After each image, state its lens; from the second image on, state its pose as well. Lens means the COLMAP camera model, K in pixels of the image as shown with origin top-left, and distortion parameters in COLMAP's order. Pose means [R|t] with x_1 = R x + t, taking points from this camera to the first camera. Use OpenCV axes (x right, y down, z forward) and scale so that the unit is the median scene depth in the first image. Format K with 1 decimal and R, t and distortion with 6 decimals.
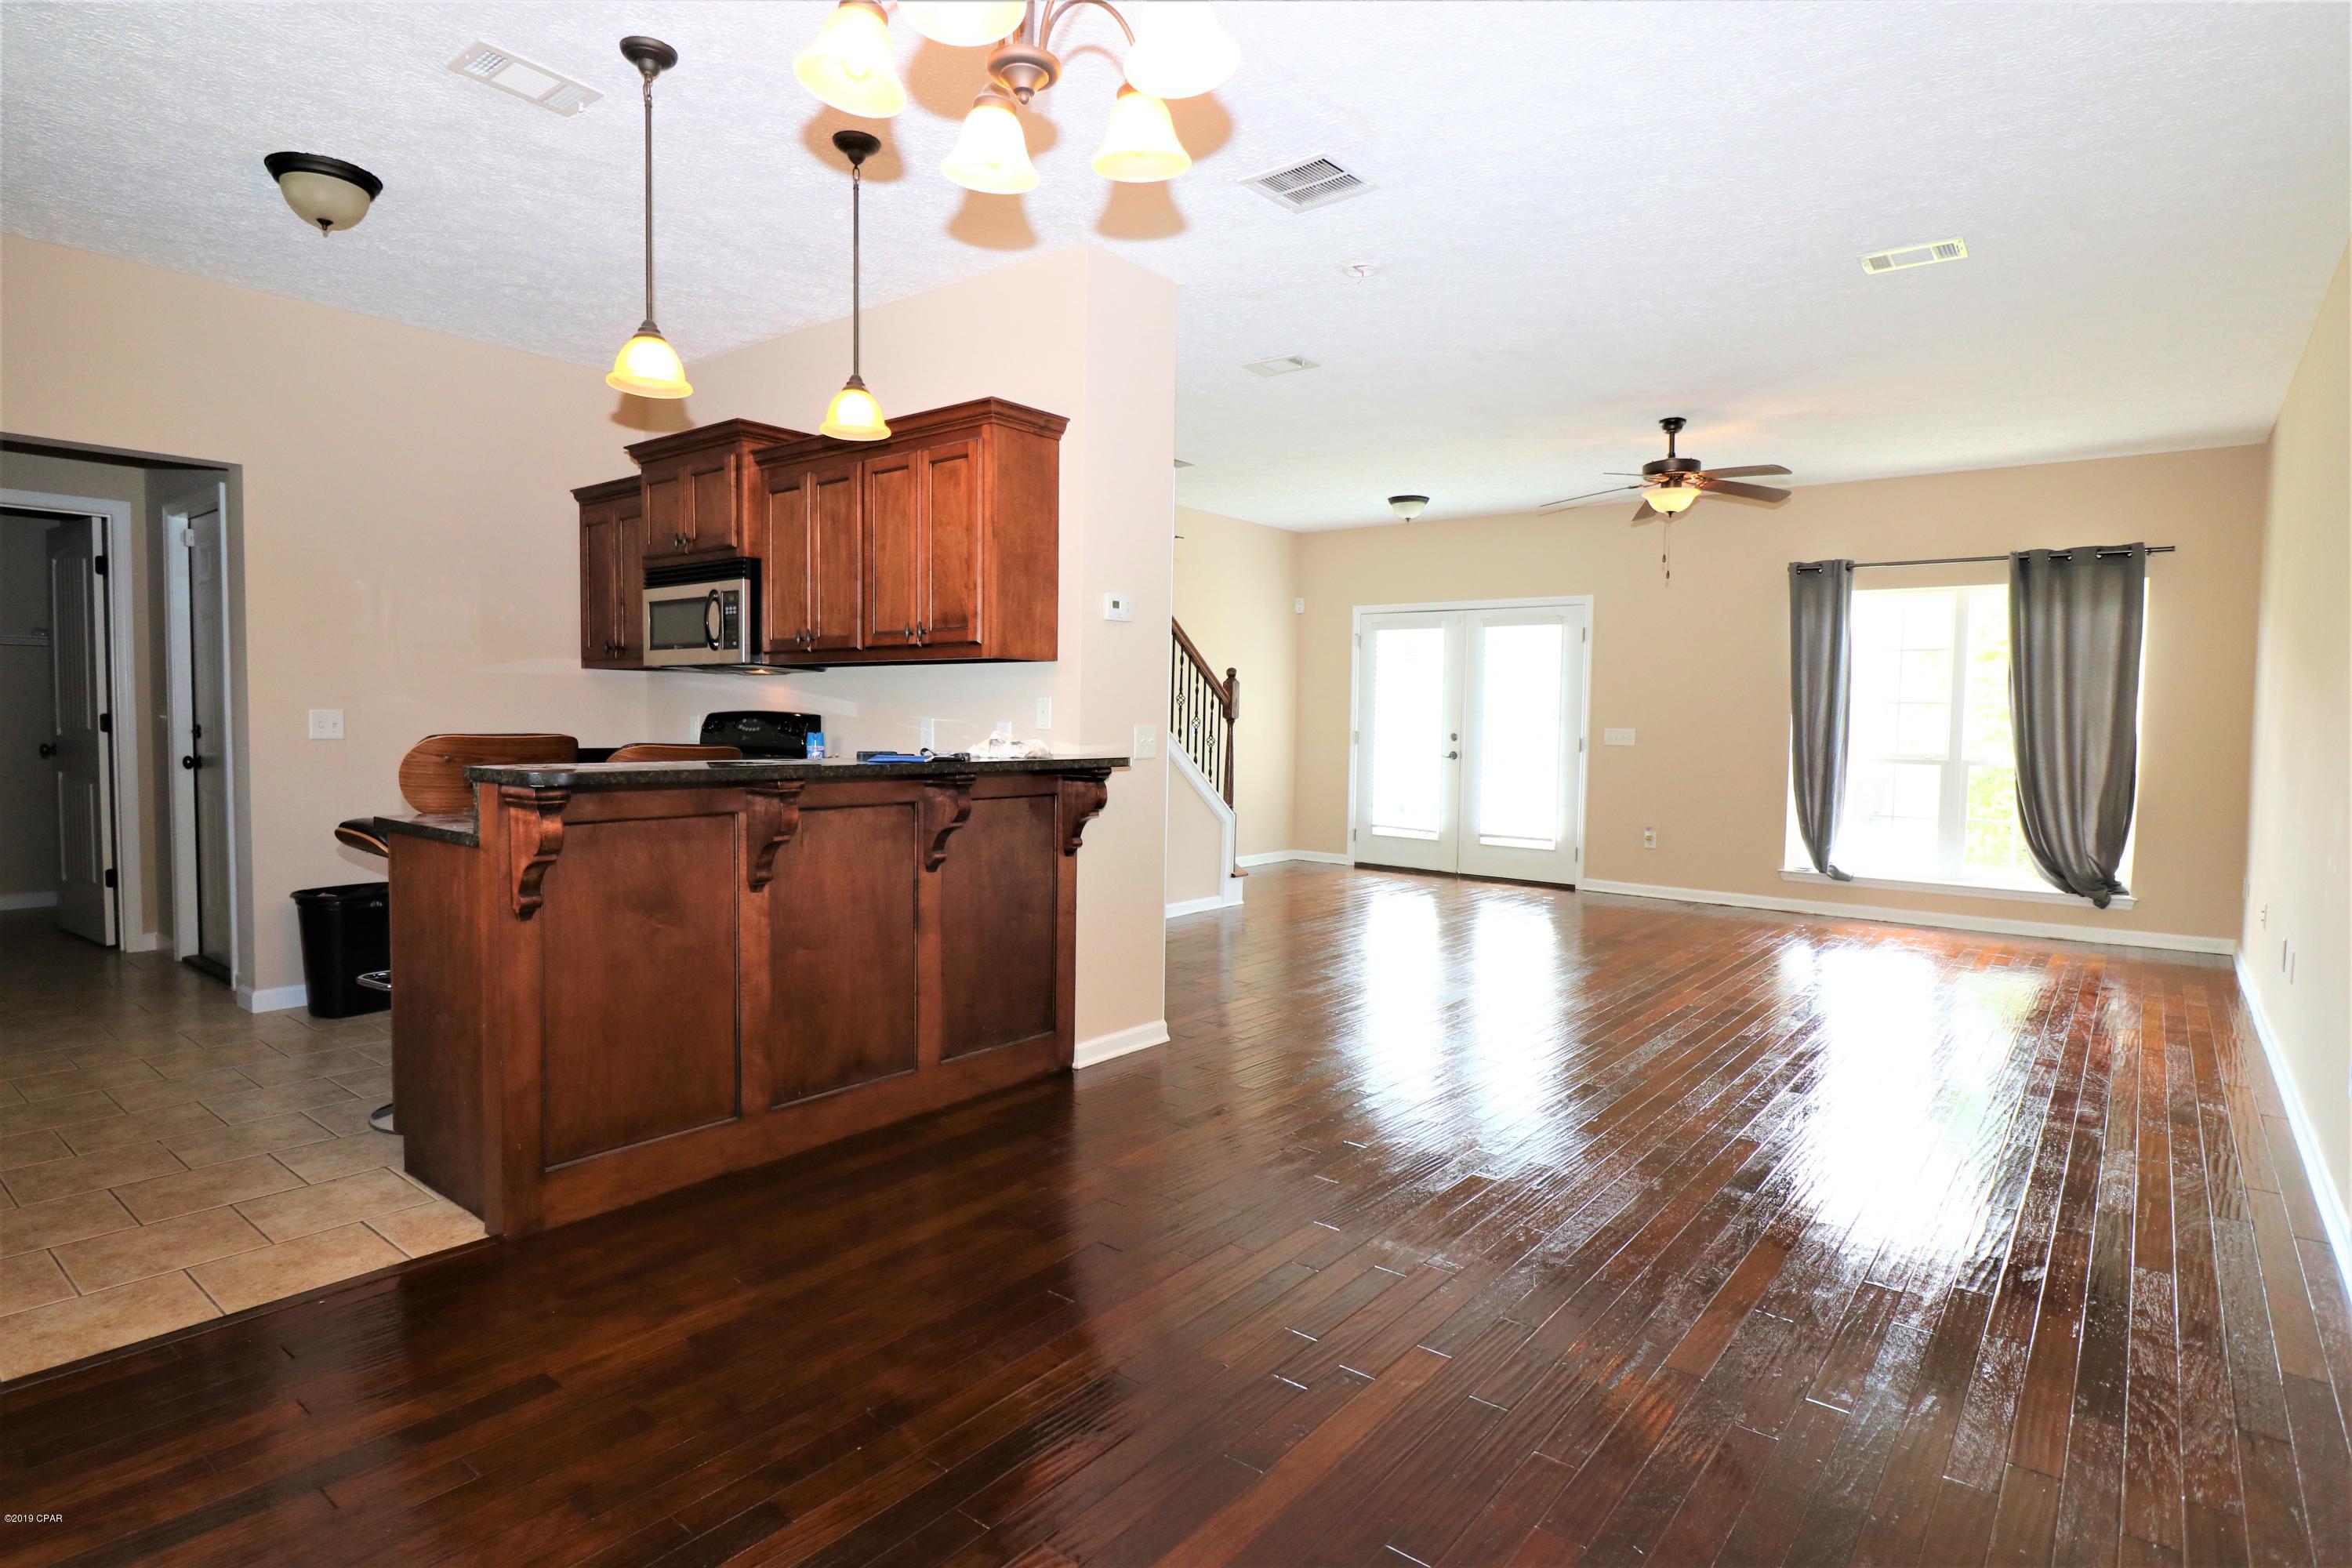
lens RADIAL K [[1222.0, 0, 1185.5], [0, 1222.0, 783.2], [0, 0, 1]] dist [-0.006863, -0.009233]
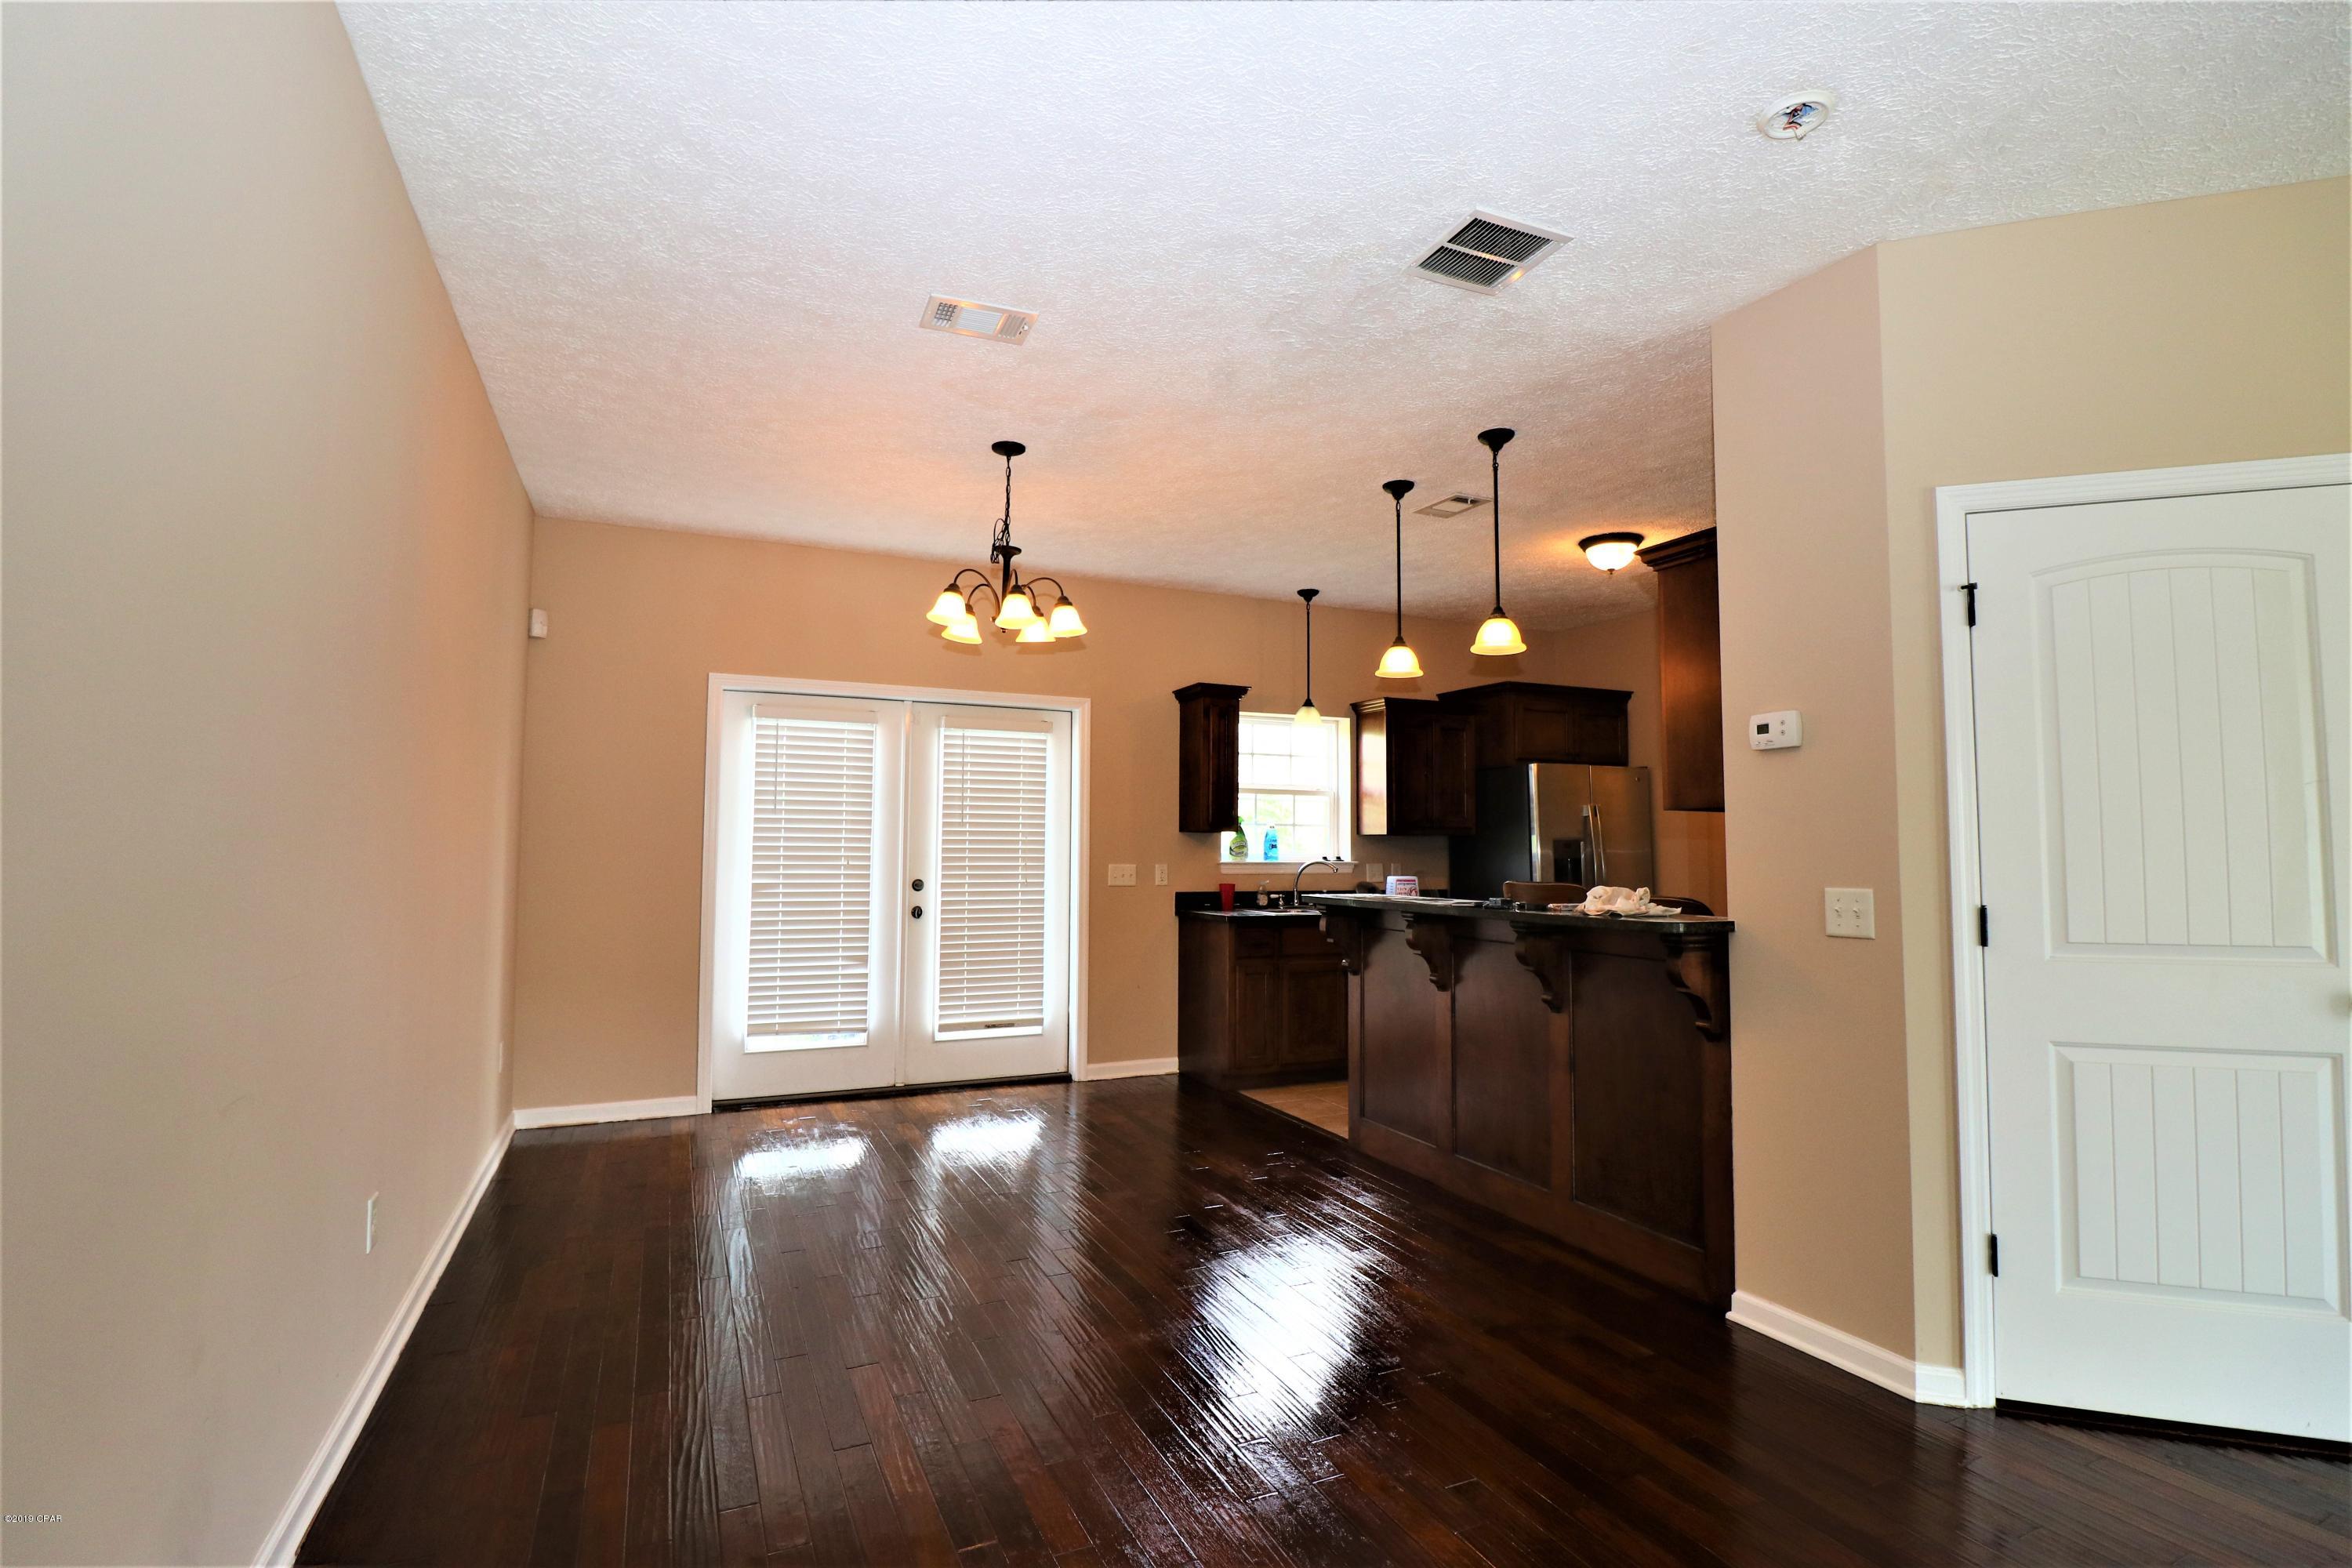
lens RADIAL K [[1085.0, 0, 1177.5], [0, 1085.0, 784.5], [0, 0, 1]] dist [-0.013464, -0.007008]
pose [[-0.454212, -0.074211, -0.887797, 0.713467], [-0.064475, 0.996650, -0.050323, -0.053170], [0.888557, 0.034384, -0.457475, 0.980911]]
